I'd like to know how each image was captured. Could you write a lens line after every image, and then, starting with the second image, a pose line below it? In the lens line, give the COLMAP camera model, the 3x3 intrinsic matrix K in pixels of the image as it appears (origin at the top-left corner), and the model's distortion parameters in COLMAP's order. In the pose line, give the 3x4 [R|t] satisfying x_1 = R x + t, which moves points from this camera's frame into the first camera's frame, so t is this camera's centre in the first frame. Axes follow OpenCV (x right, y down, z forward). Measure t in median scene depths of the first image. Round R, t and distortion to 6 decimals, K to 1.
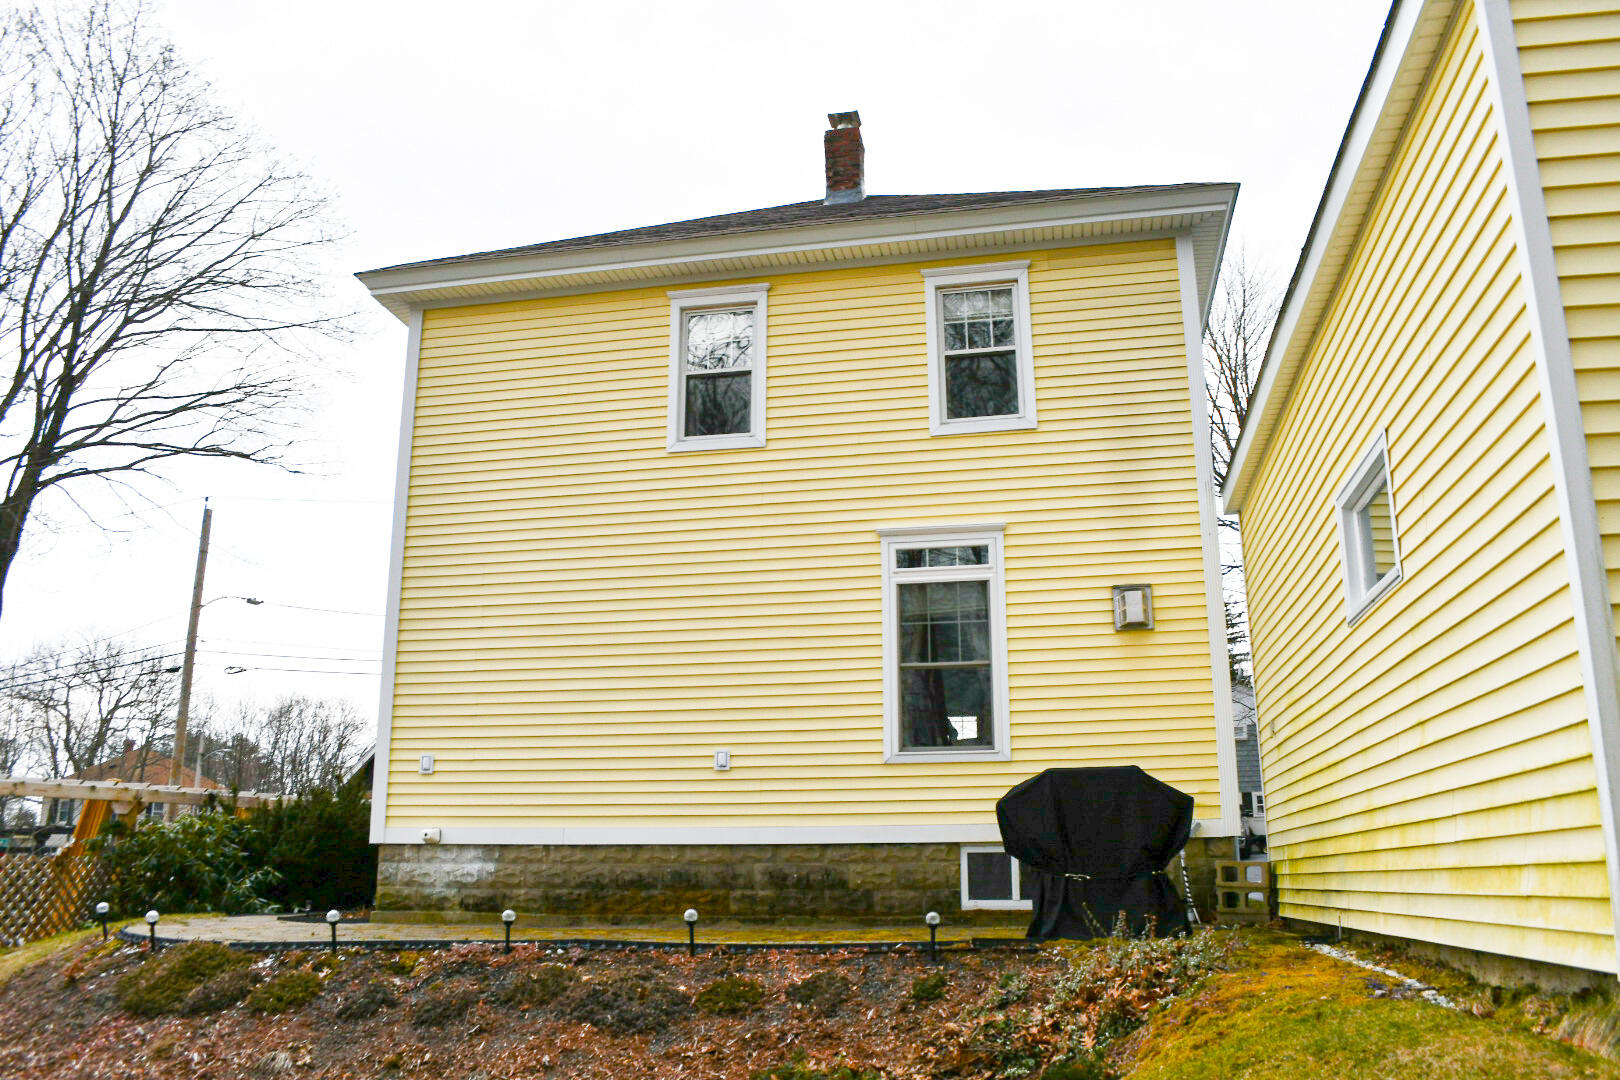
lens RADIAL K [[1270.6, 0, 809.9], [0, 1270.6, 546.7], [0, 0, 1]] dist [-0.067106, -0.005037]
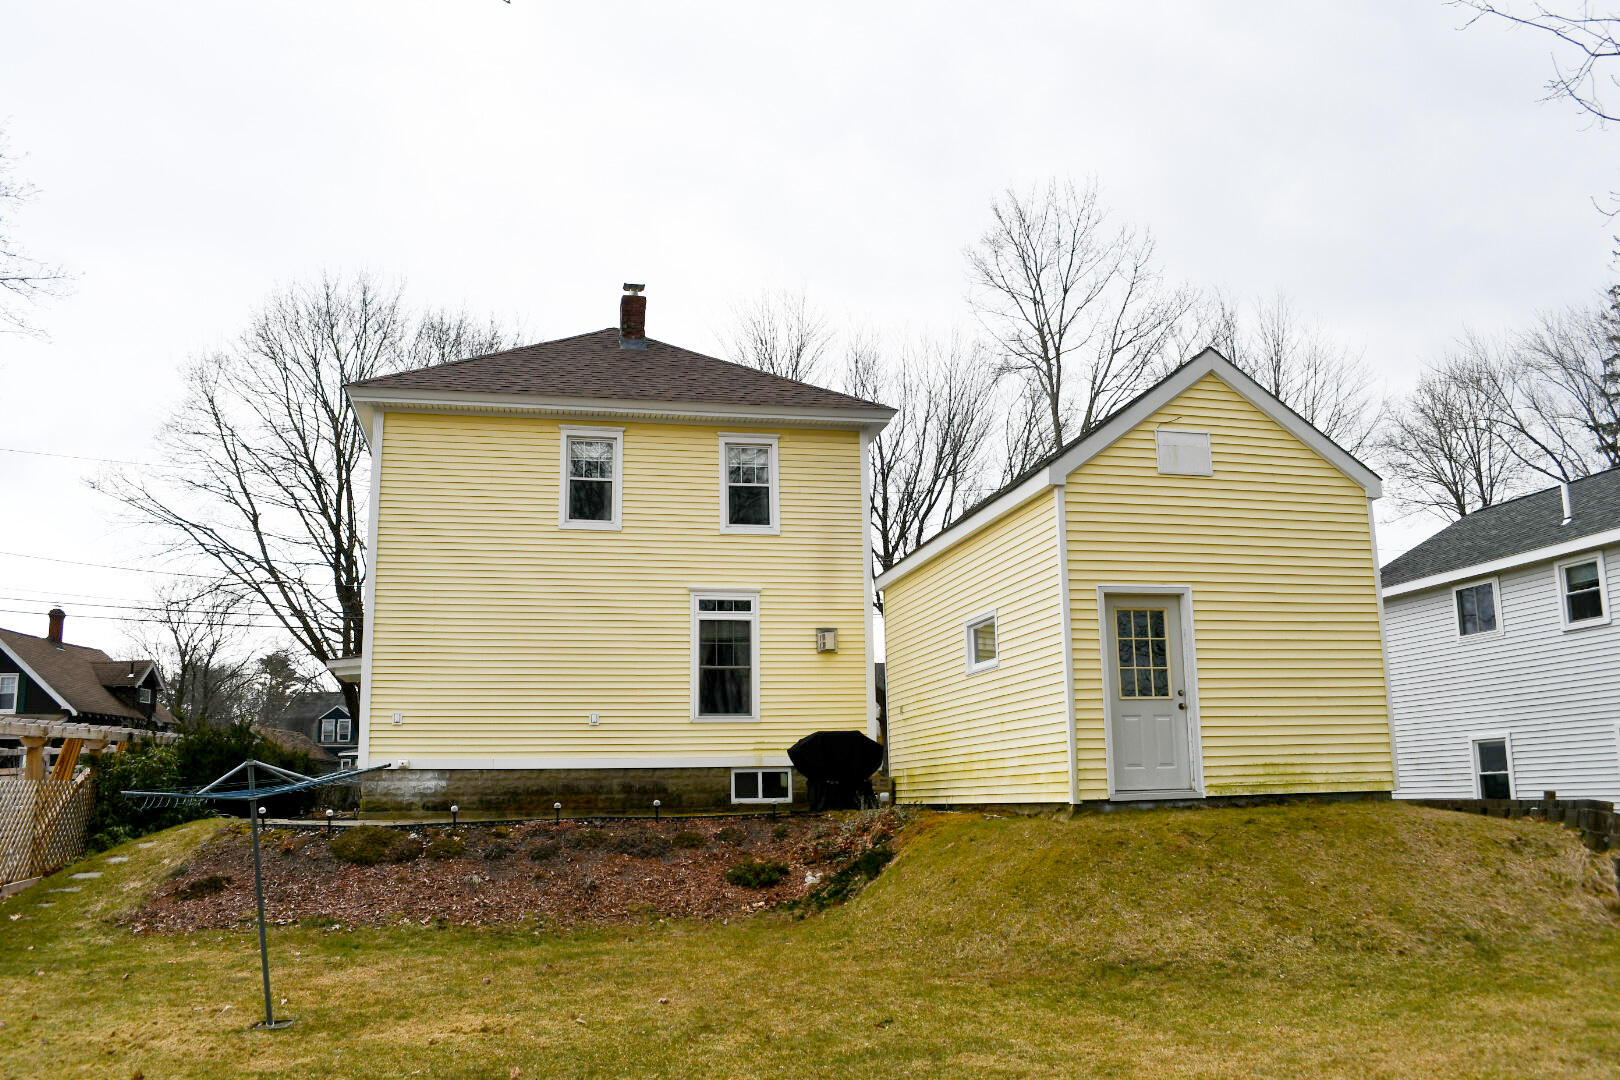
lens RADIAL K [[1270.6, 0, 809.6], [0, 1270.6, 535.7], [0, 0, 1]] dist [-0.067106, -0.005037]
pose [[0.914785, 0.066973, 0.398349, -0.498307], [-0.086067, 0.995831, 0.030223, -0.152513], [-0.394665, -0.061932, 0.916736, -0.653690]]
